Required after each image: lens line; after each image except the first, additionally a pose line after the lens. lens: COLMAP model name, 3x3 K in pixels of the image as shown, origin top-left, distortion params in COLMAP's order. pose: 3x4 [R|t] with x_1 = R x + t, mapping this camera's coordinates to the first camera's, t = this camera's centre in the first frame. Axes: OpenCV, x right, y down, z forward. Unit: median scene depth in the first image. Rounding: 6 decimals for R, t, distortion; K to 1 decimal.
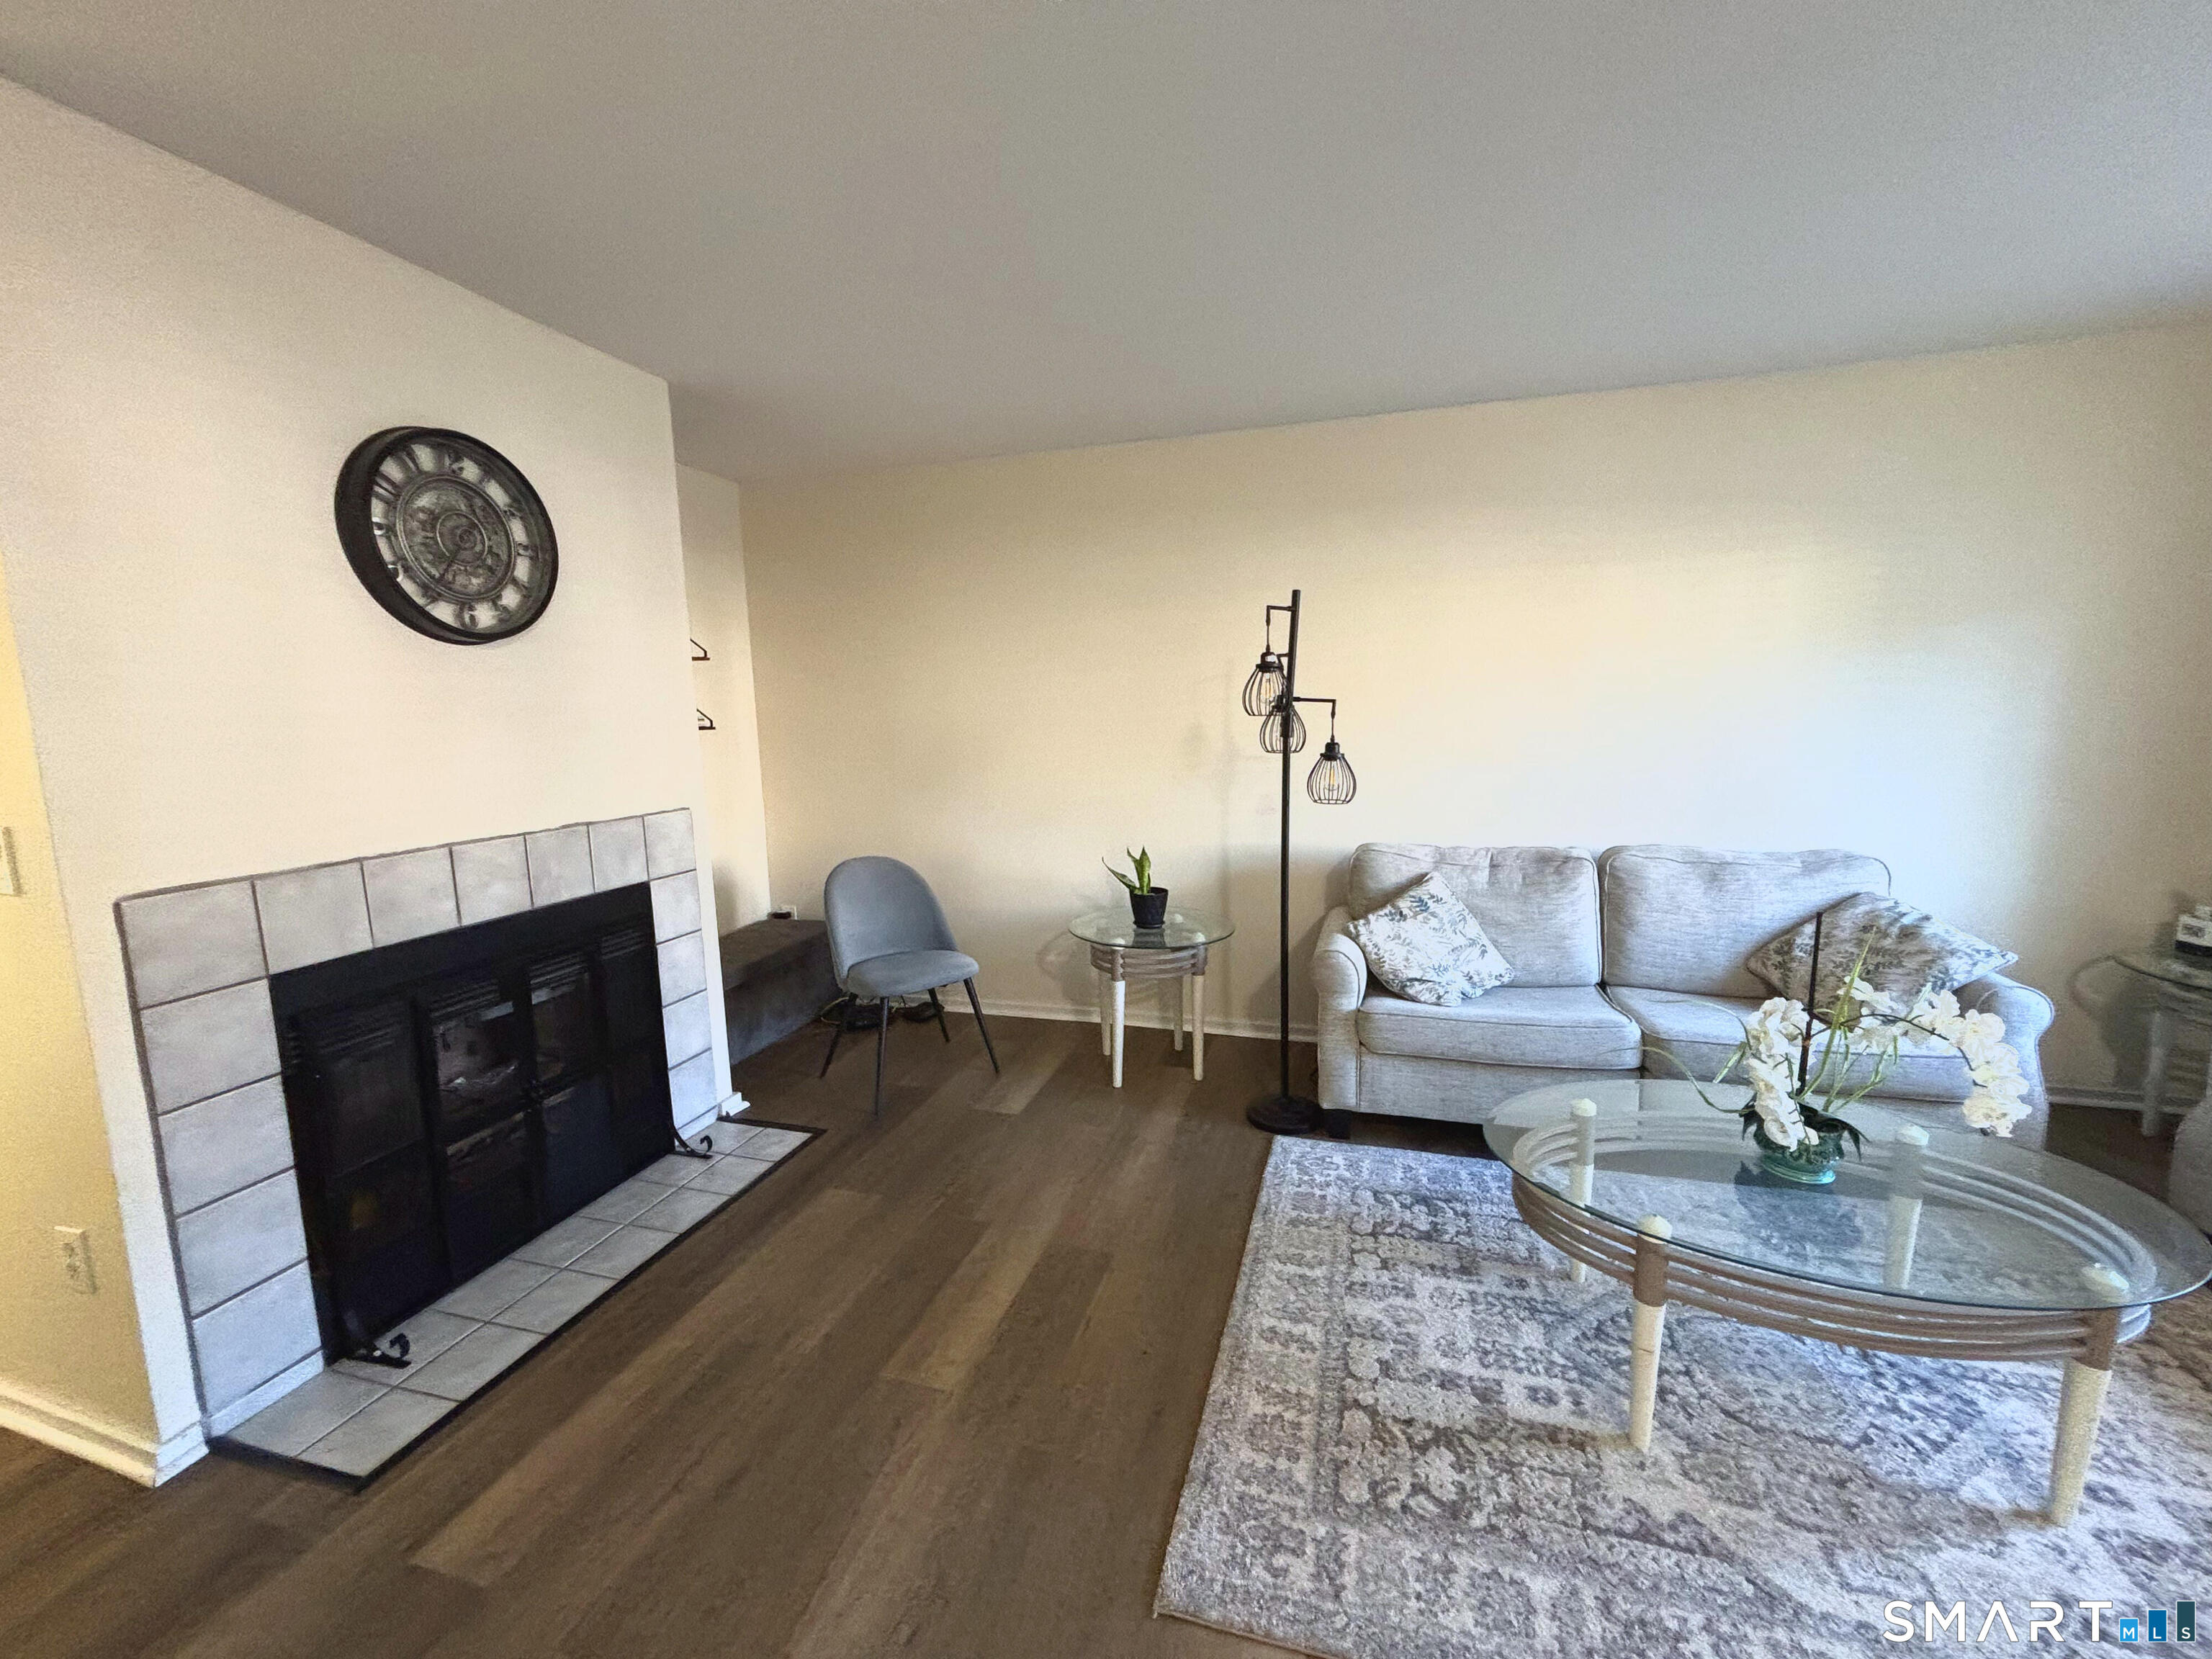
lens RADIAL K [[905.1, 0, 1097.9], [0, 905.1, 818.1], [0, 0, 1]] dist [-0.002650, 0.001809]
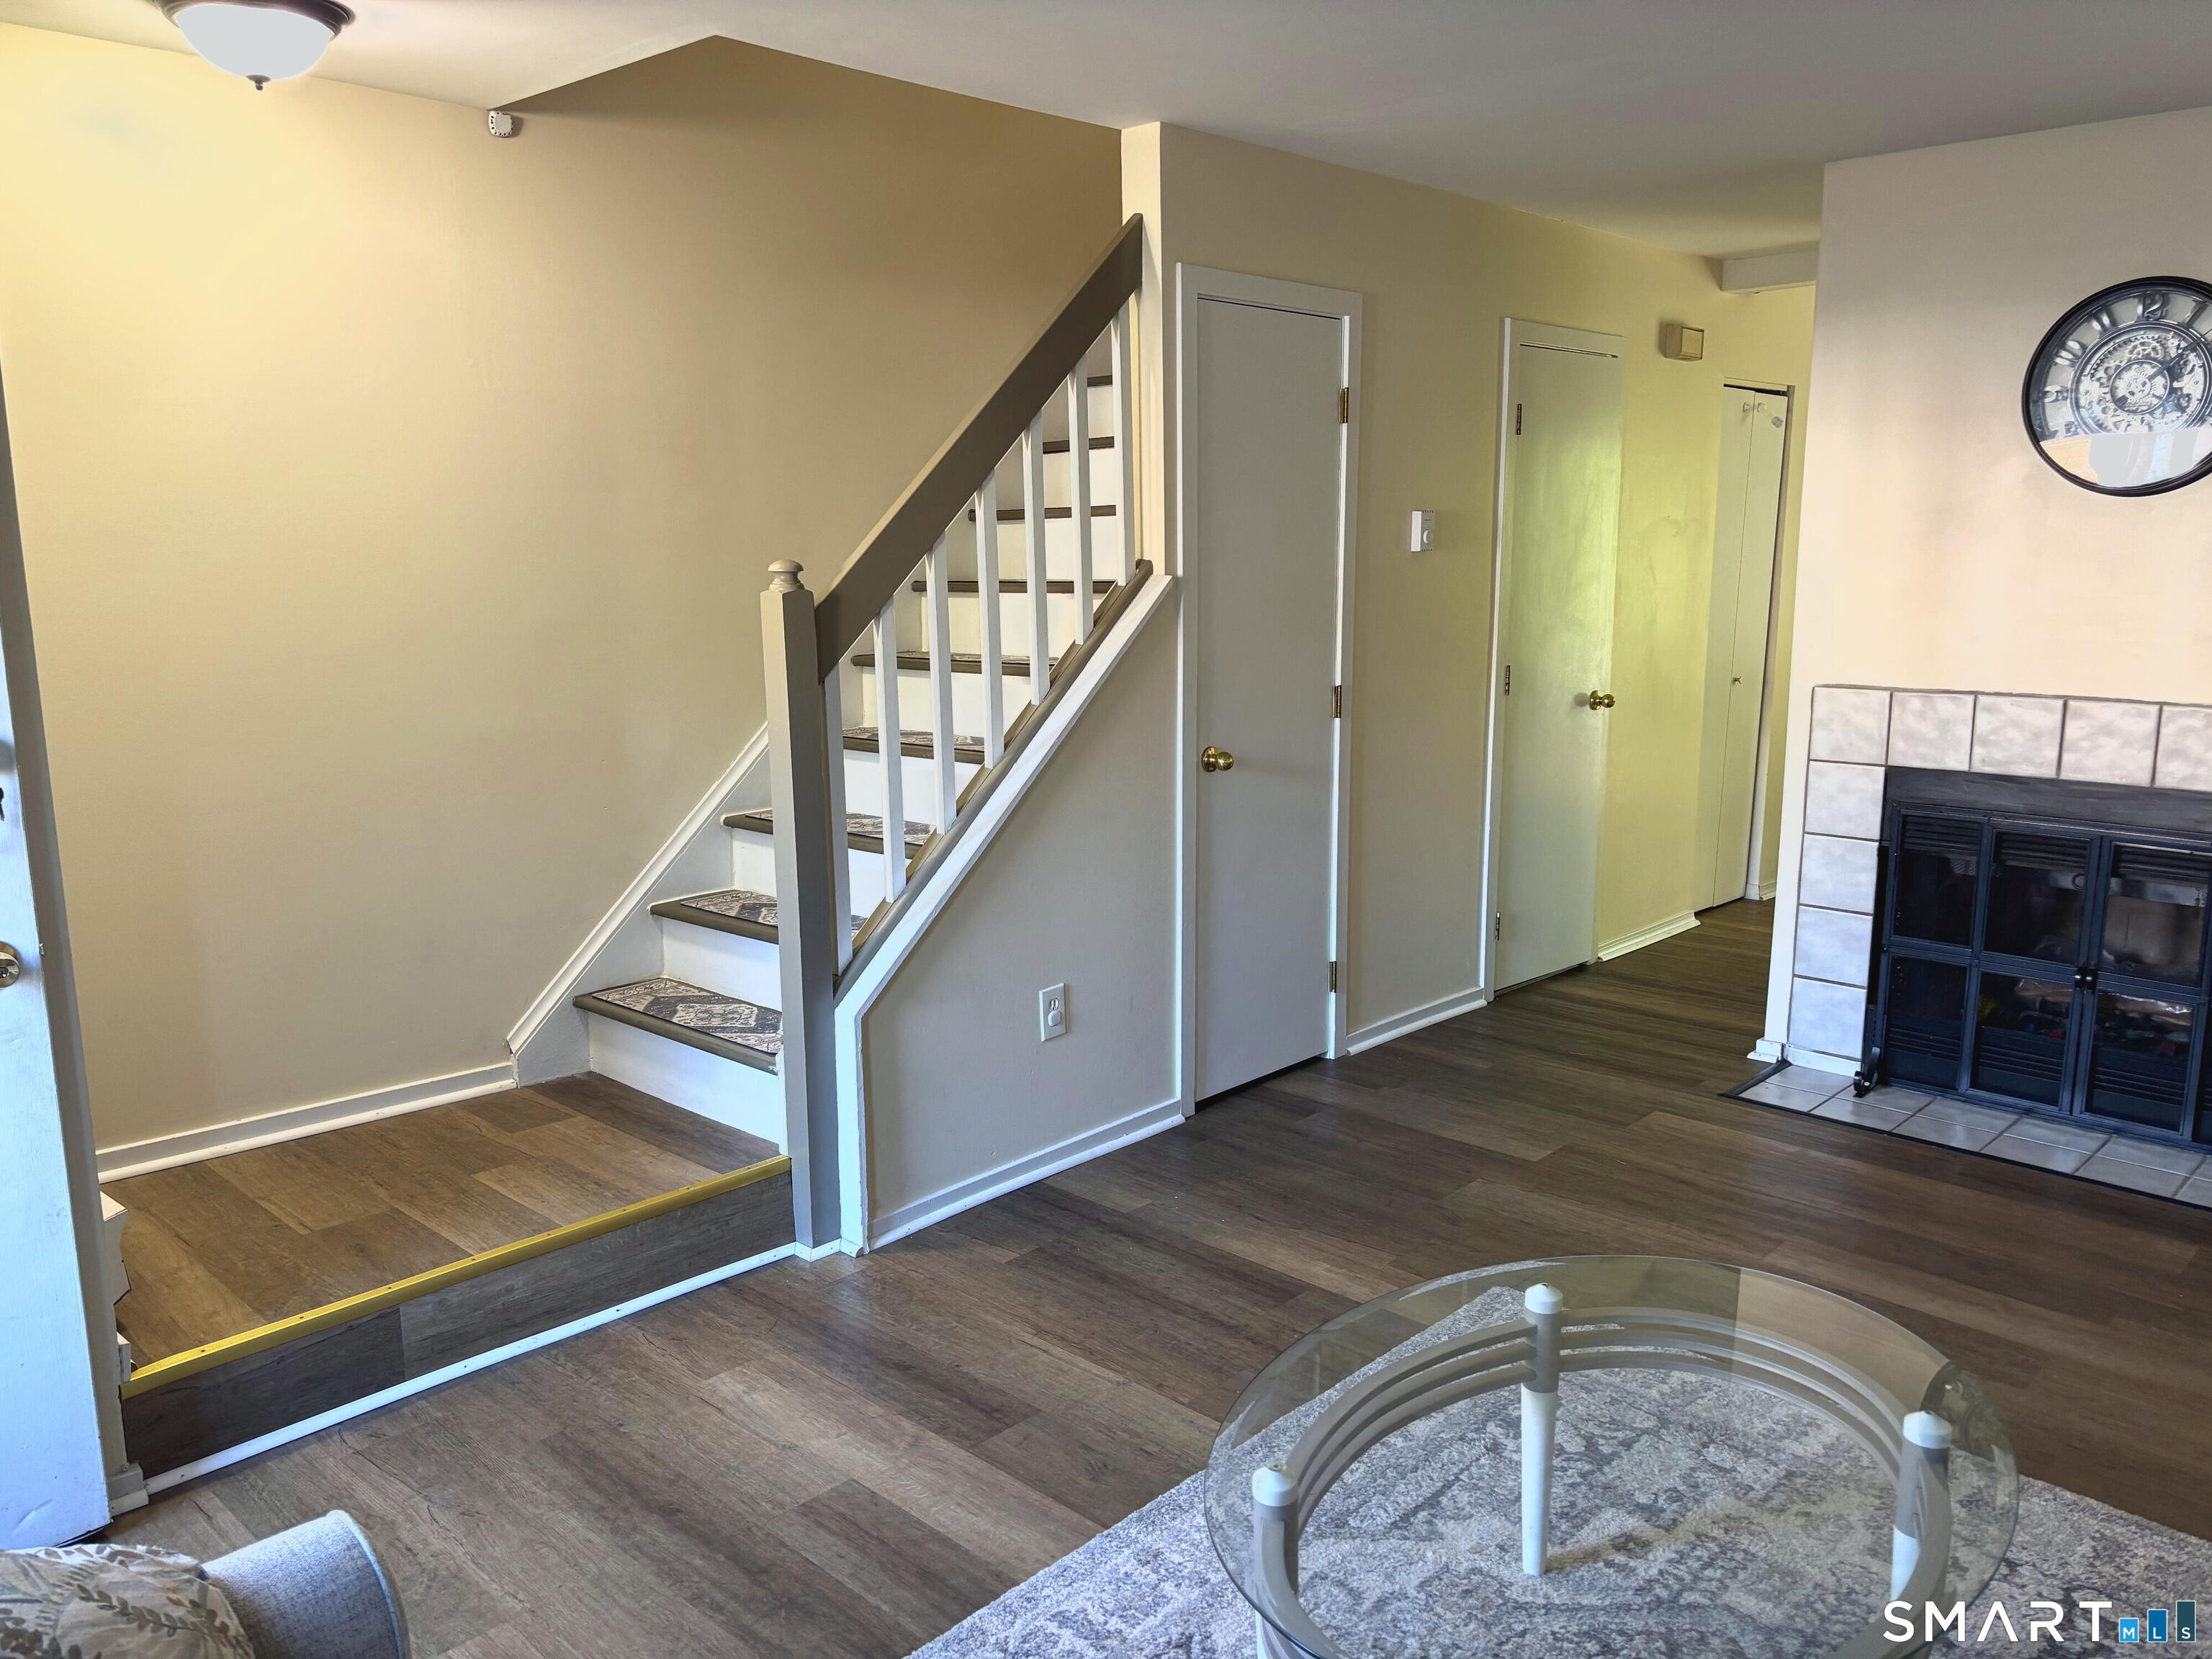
lens RADIAL K [[1694.9, 0, 1091.0], [0, 1694.9, 822.7], [0, 0, 1]] dist [0.042938, -0.000617]
pose [[-0.460930, 0.178233, -0.869354, 1.432766], [-0.093818, 0.964348, 0.247451, -0.201371], [0.882463, 0.195619, -0.427776, 0.852167]]
